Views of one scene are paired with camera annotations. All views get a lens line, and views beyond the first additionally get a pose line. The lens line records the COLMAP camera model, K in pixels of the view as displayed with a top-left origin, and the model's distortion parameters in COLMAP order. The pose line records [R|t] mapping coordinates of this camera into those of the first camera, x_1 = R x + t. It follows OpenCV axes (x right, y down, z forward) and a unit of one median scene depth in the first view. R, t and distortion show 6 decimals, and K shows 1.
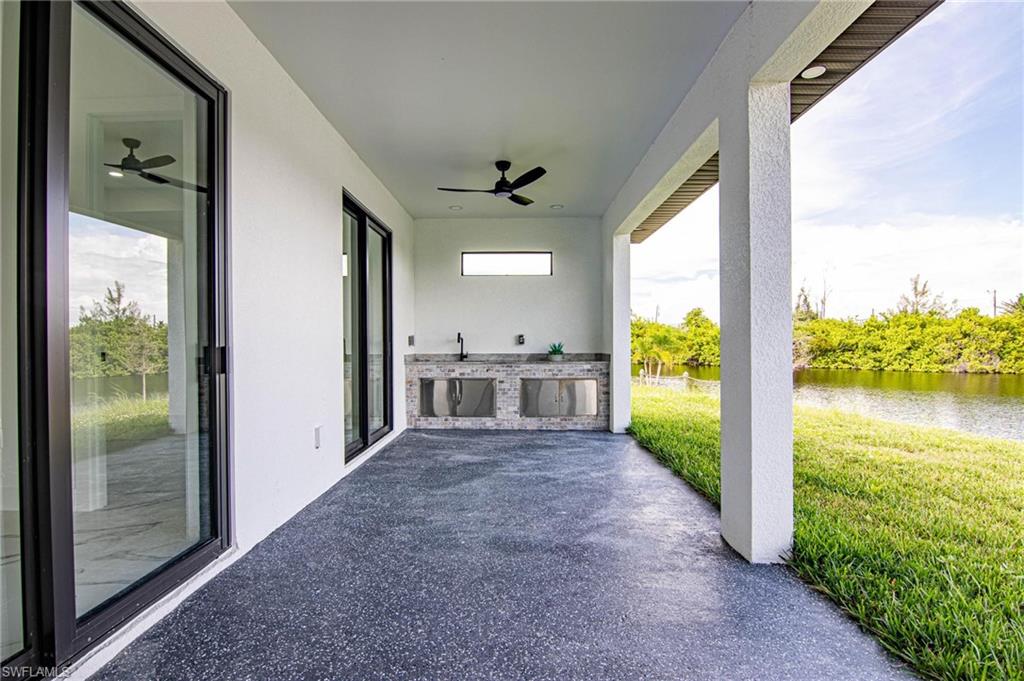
lens RADIAL K [[517.7, 0, 512.0], [0, 517.7, 340.5], [0, 0, 1]] dist [-0.001371, -0.017175]
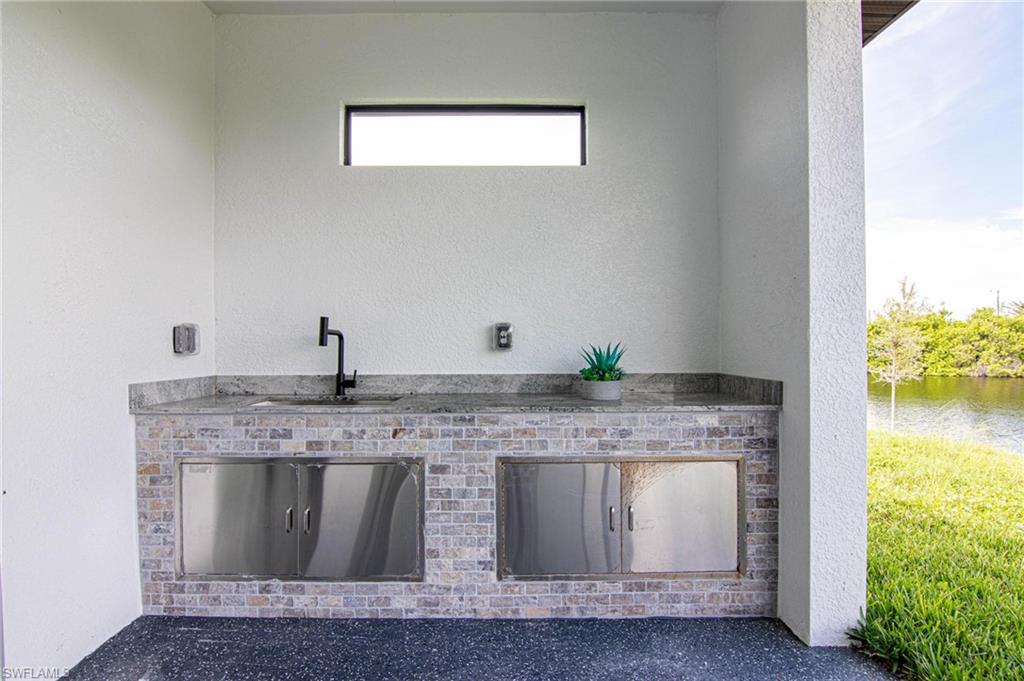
lens RADIAL K [[517.7, 0, 512.0], [0, 517.7, 340.5], [0, 0, 1]] dist [-0.001371, -0.017175]
pose [[0.999711, -0.000214, 0.024043, 0.015452], [0.000310, 0.999992, -0.004014, 0.002357], [-0.024041, 0.004020, 0.999703, 0.646353]]
